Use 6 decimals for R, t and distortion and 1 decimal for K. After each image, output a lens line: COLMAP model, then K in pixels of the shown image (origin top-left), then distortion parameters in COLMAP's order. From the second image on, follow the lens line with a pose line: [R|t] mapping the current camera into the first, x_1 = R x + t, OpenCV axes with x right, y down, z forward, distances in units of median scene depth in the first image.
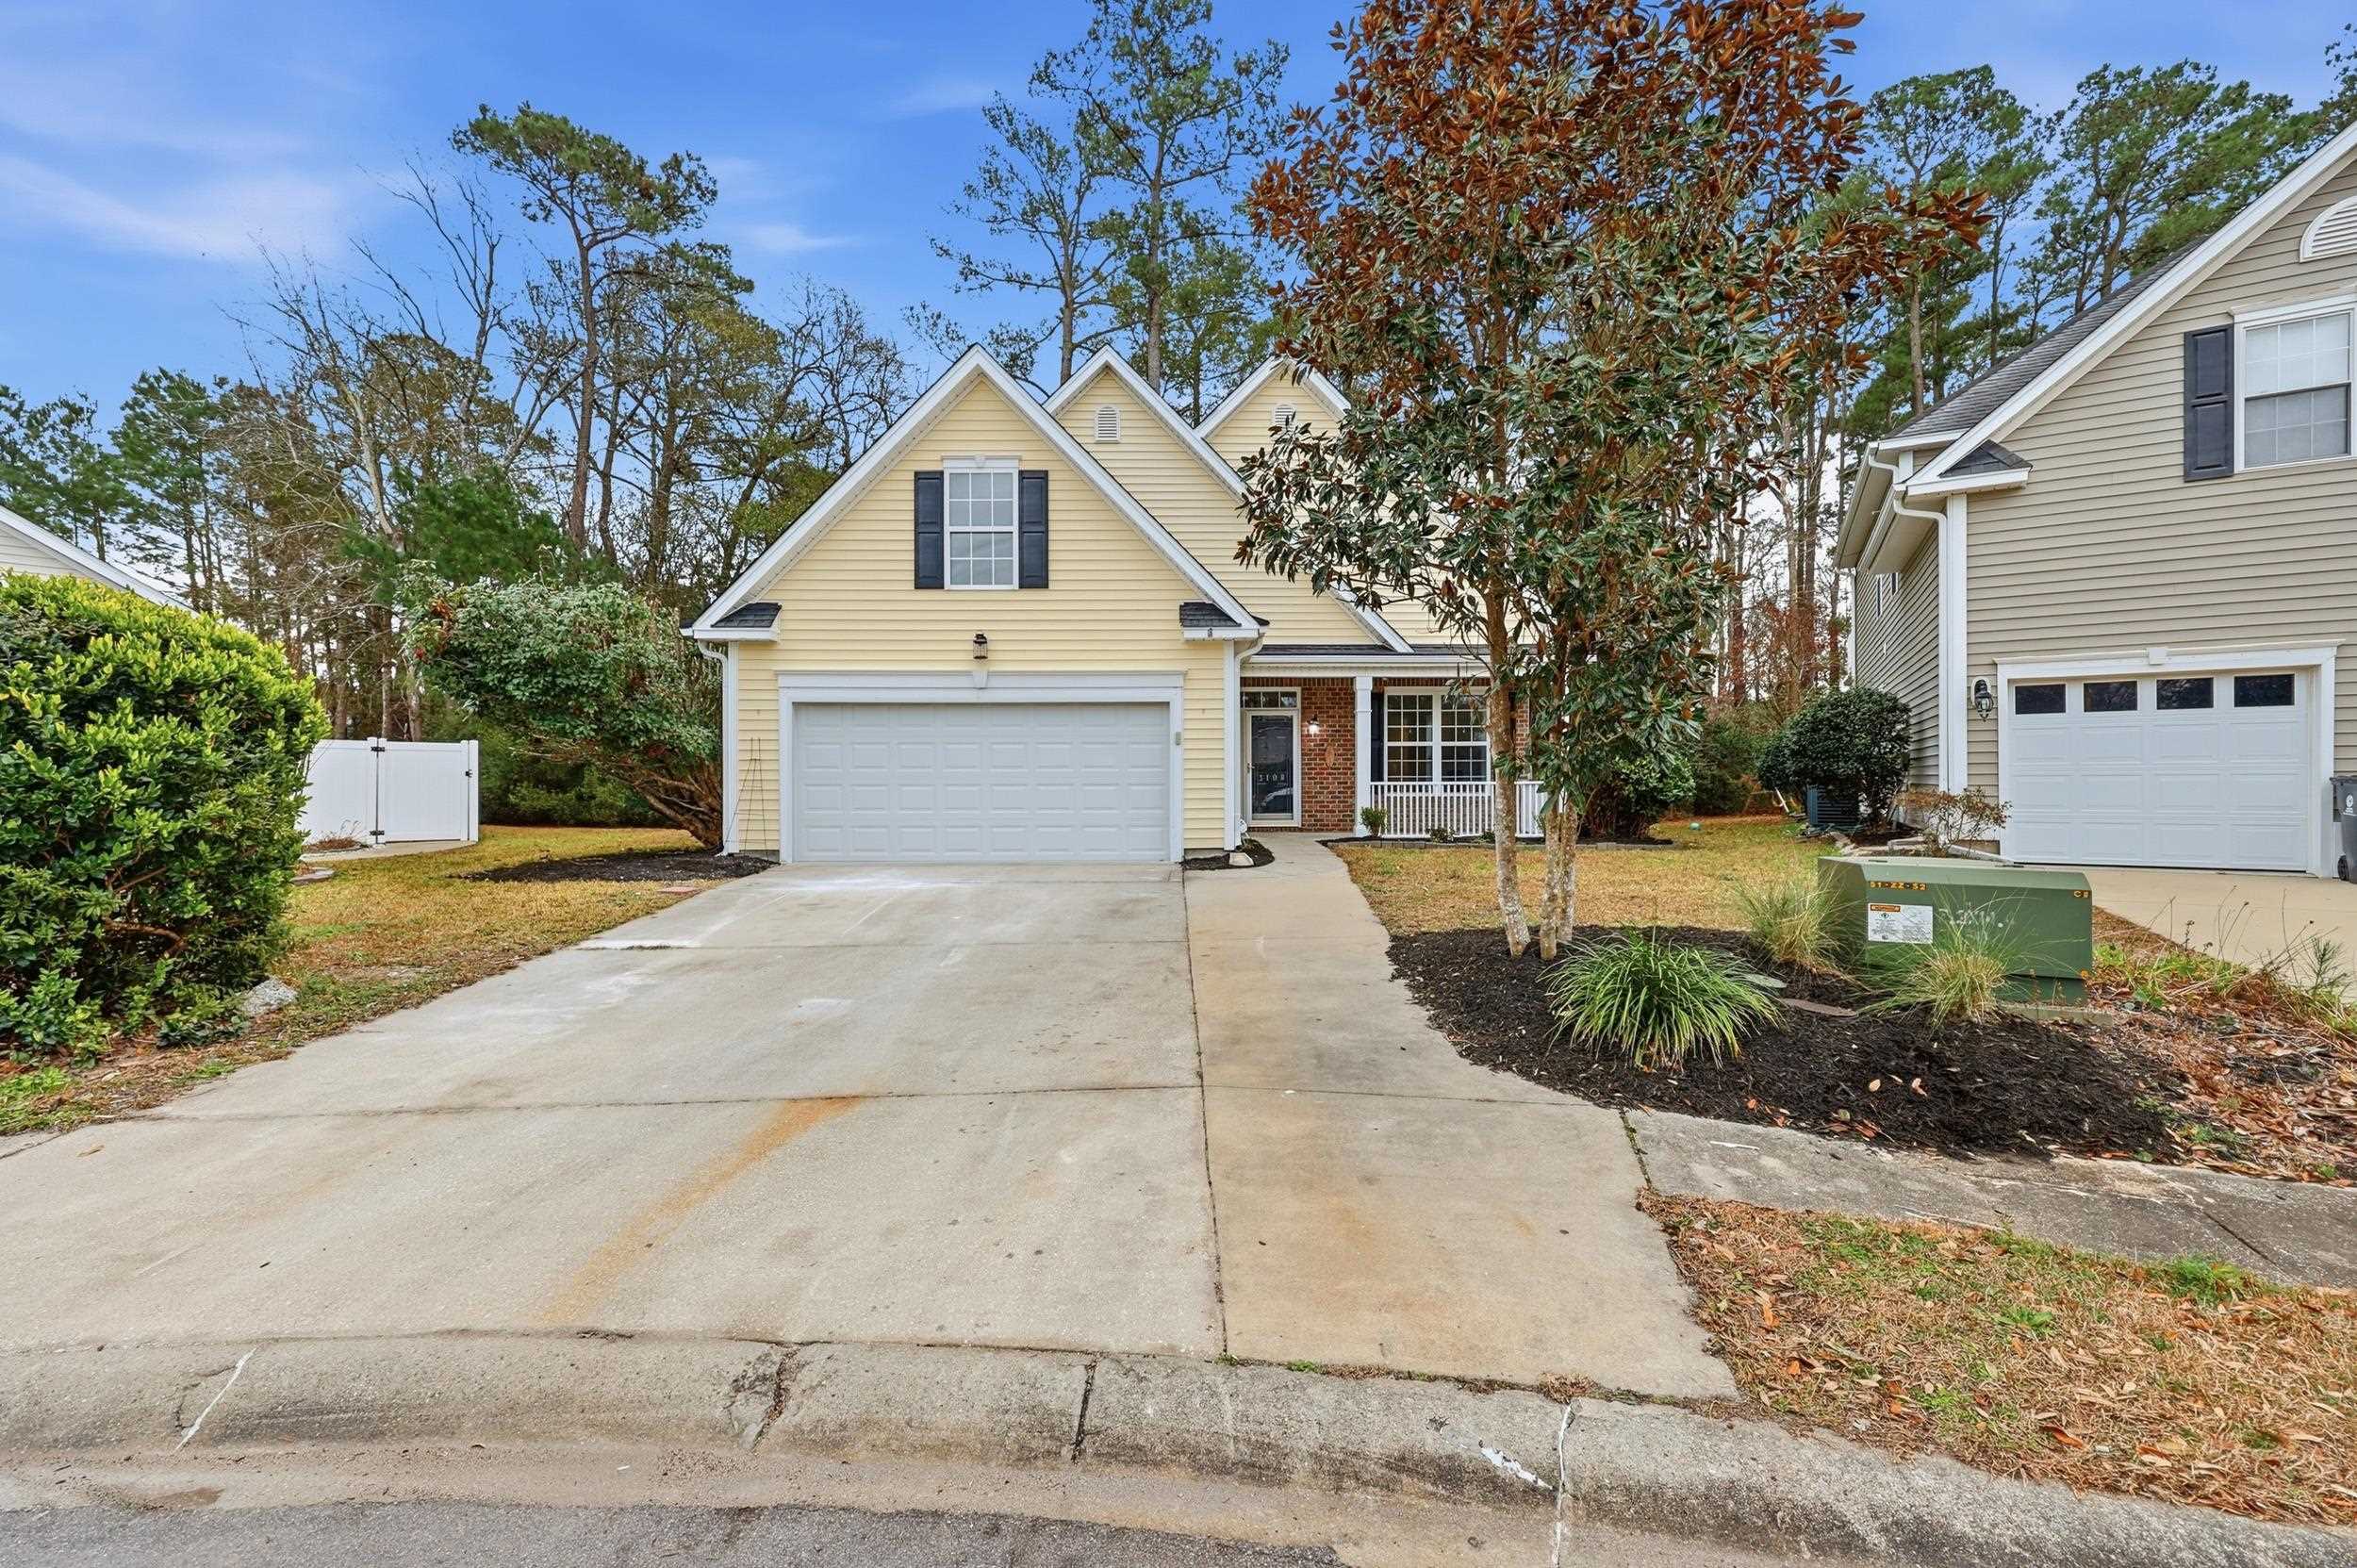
lens RADIAL K [[968.3, 0, 1183.1], [0, 968.3, 780.6], [0, 0, 1]] dist [-0.001676, -0.000084]
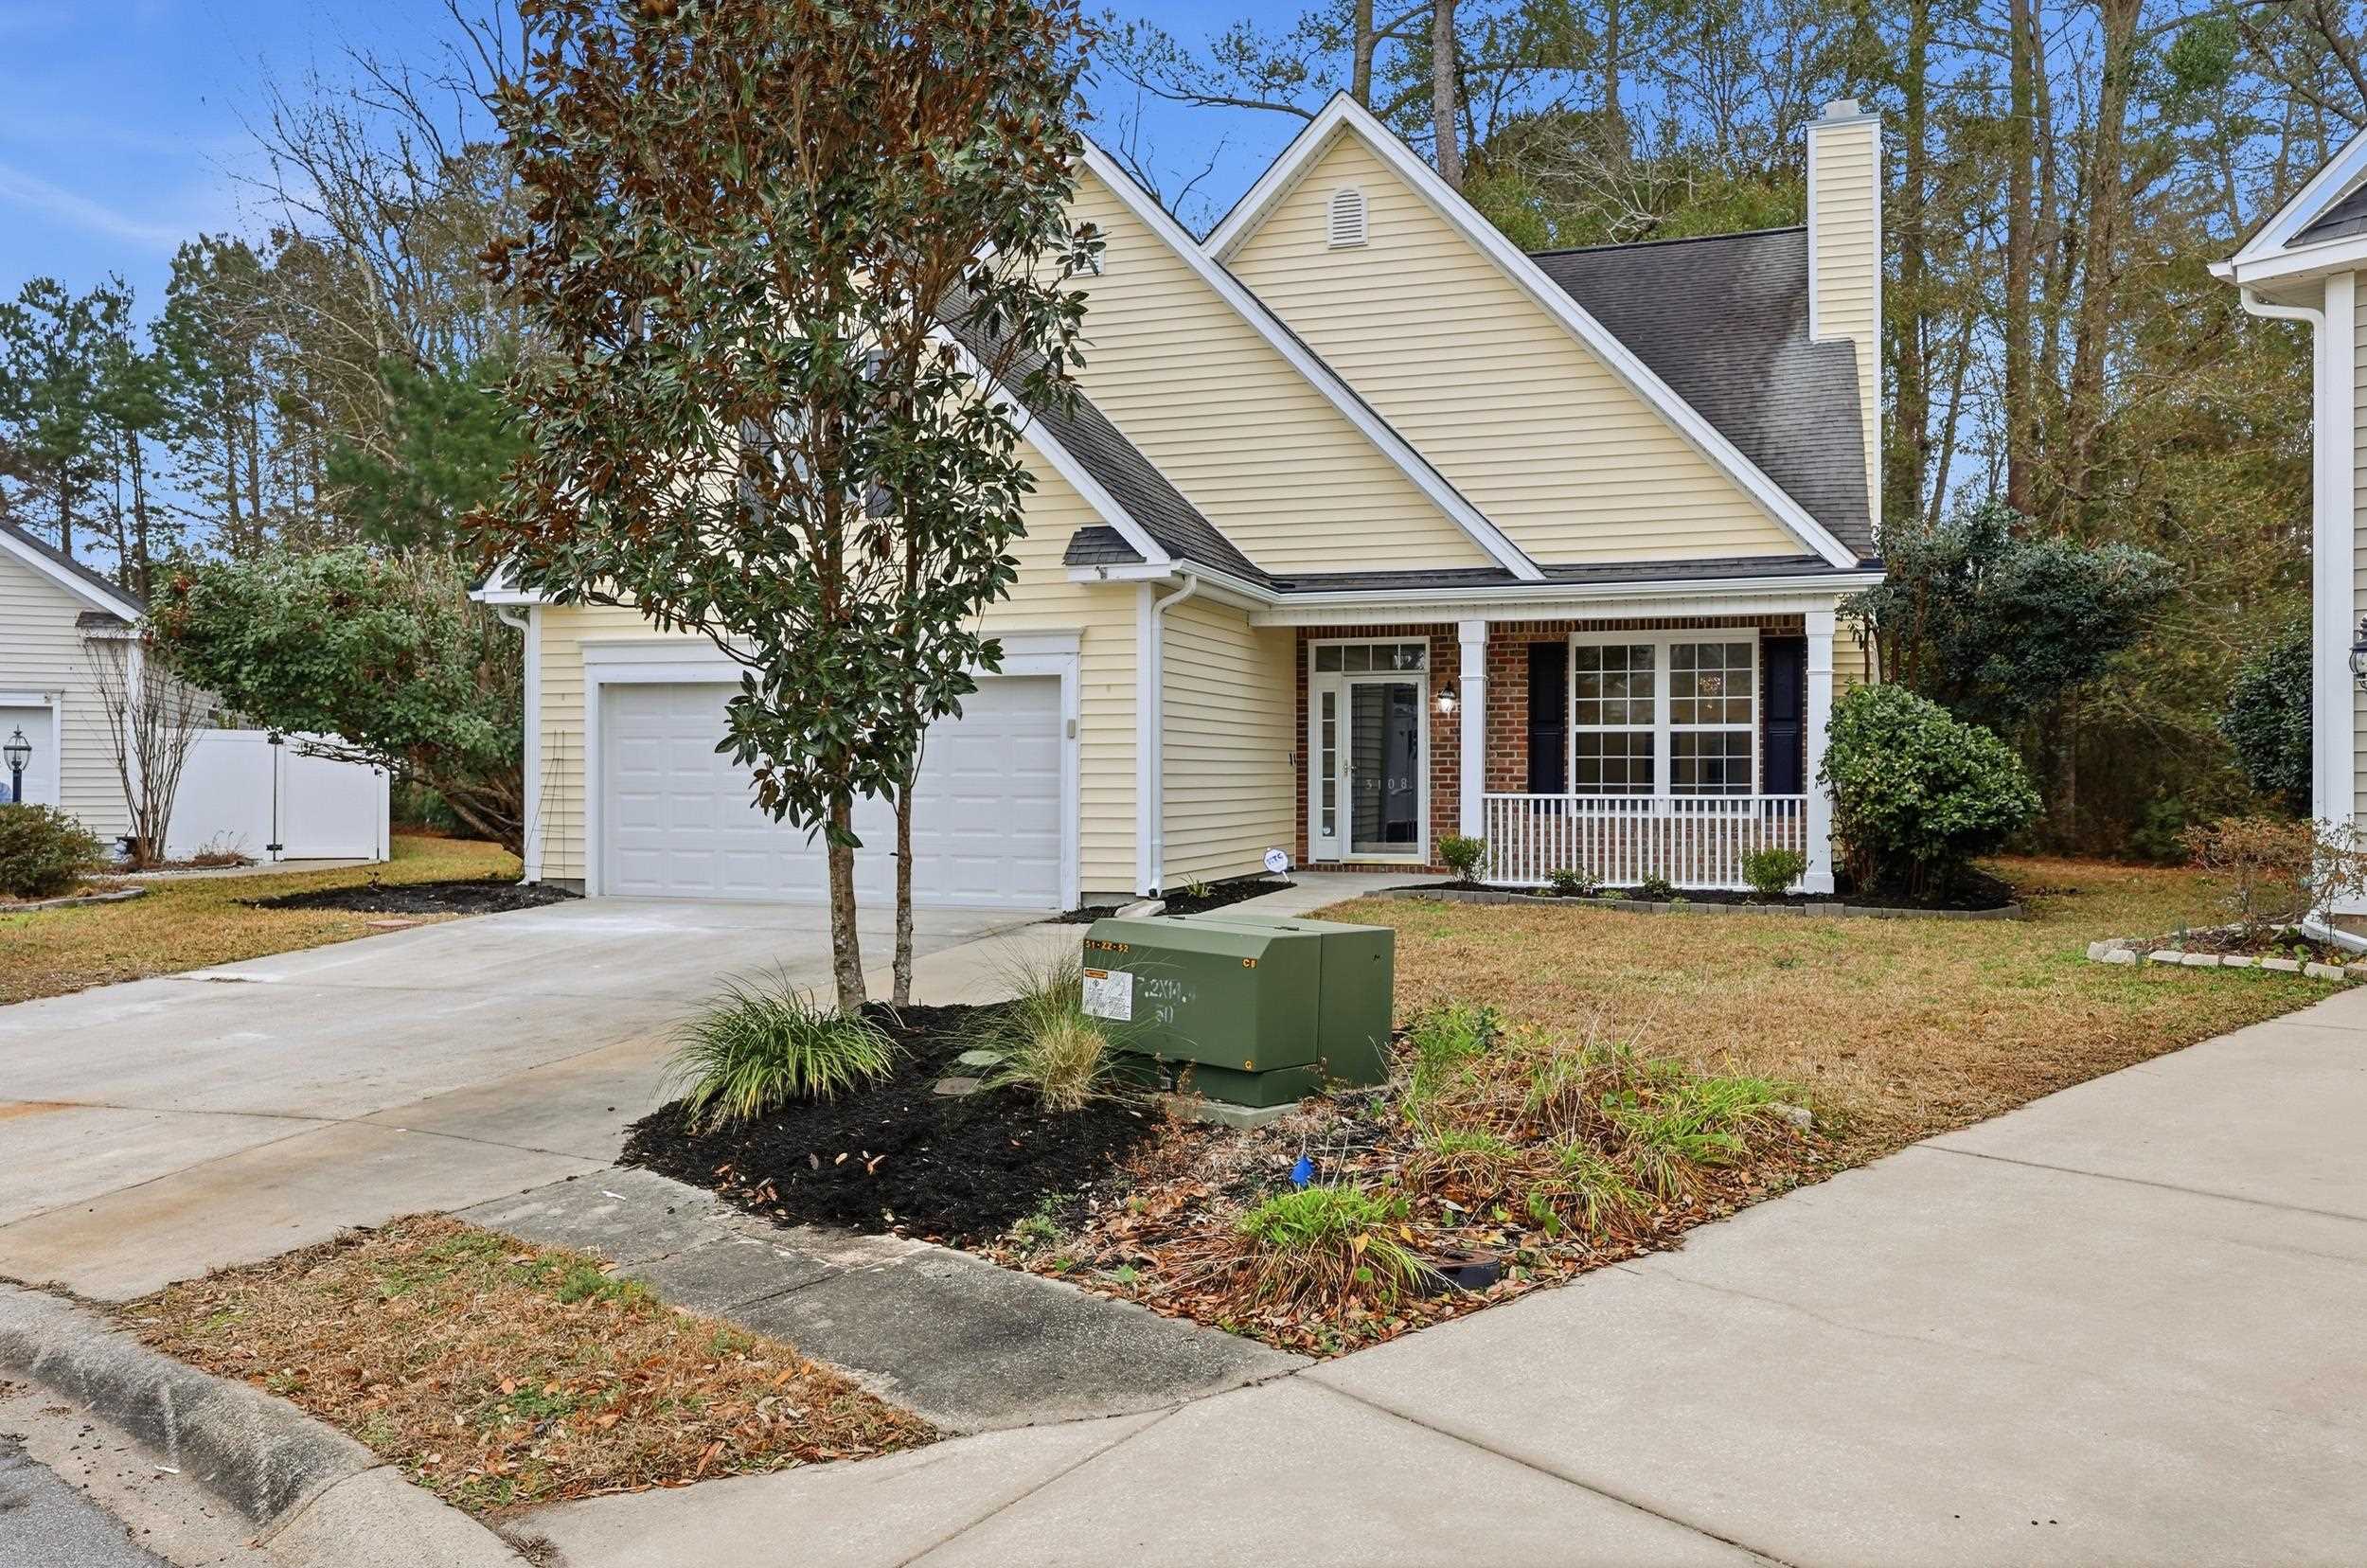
lens RADIAL K [[1763.4, 0, 1183.5], [0, 1763.4, 784.0], [0, 0, 1]] dist [-0.004938, -0.002922]
pose [[0.938566, 0.006579, -0.345036, 0.364952], [-0.004841, 0.999971, 0.005899, -0.009524], [0.345065, -0.003866, 0.938571, -0.095702]]
